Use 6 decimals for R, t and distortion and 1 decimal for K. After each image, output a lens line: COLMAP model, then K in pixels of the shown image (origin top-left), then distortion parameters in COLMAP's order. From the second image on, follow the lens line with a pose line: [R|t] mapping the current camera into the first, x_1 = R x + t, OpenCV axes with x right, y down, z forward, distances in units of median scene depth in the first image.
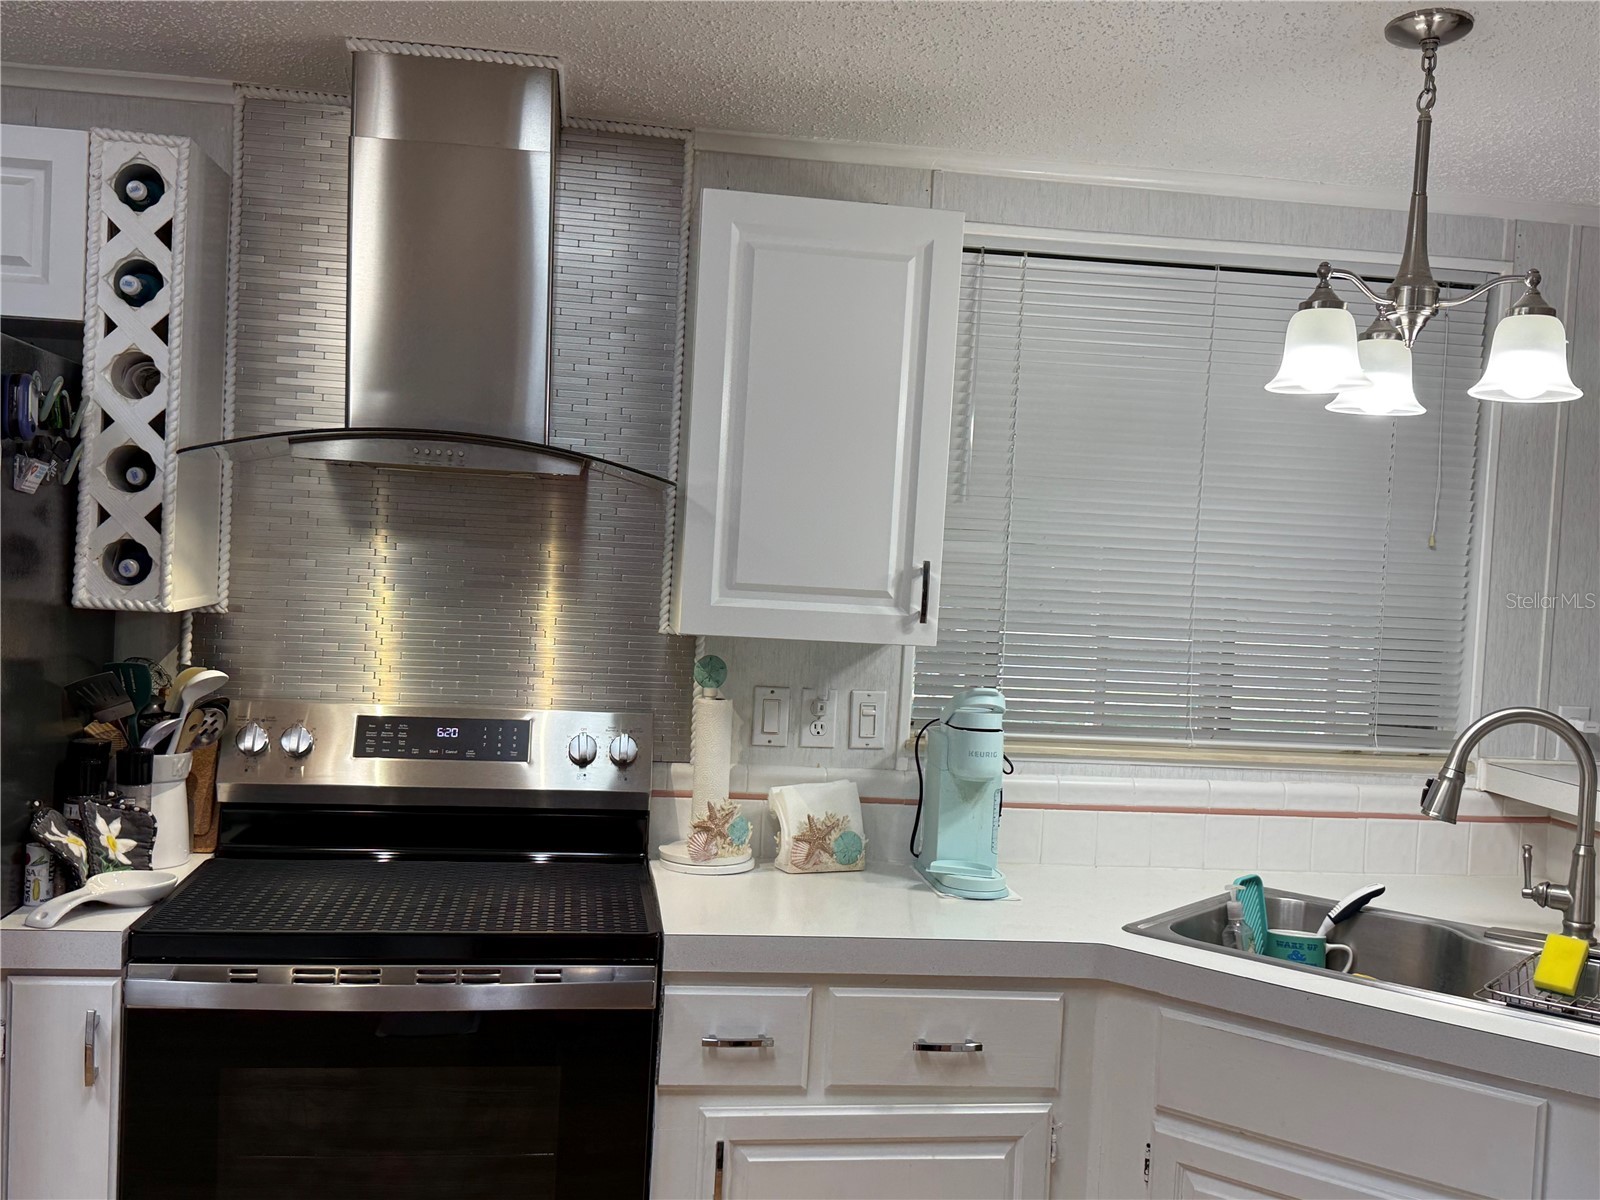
lens RADIAL K [[1586.0, 0, 792.8], [0, 1586.0, 594.8], [0, 0, 1]] dist [0.038319, 0.000000]
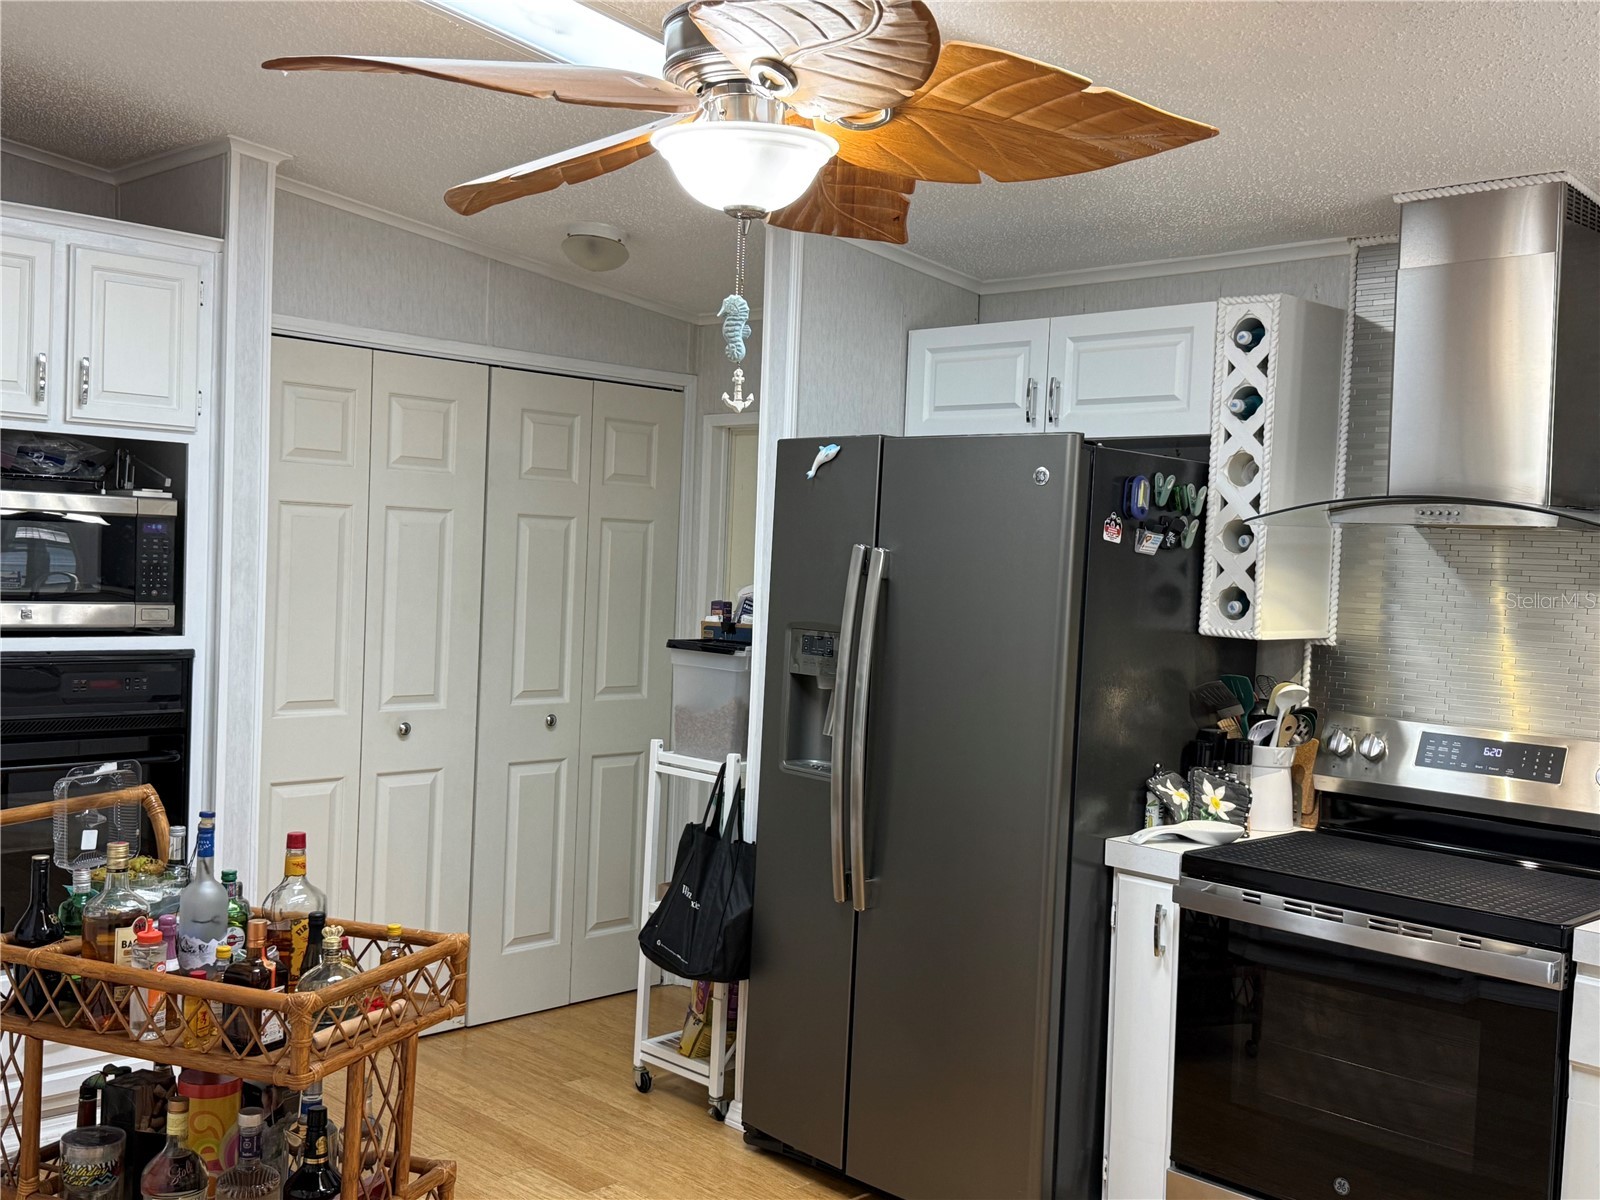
lens RADIAL K [[1586.0, 0, 801.8], [0, 1586.0, 603.3], [0, 0, 1]] dist [0.038319, 0.000000]
pose [[0.598270, 0.003607, -0.801286, 0.471188], [-0.037588, 0.999015, -0.023568, 0.026767], [0.800412, 0.044219, 0.597817, -0.132459]]
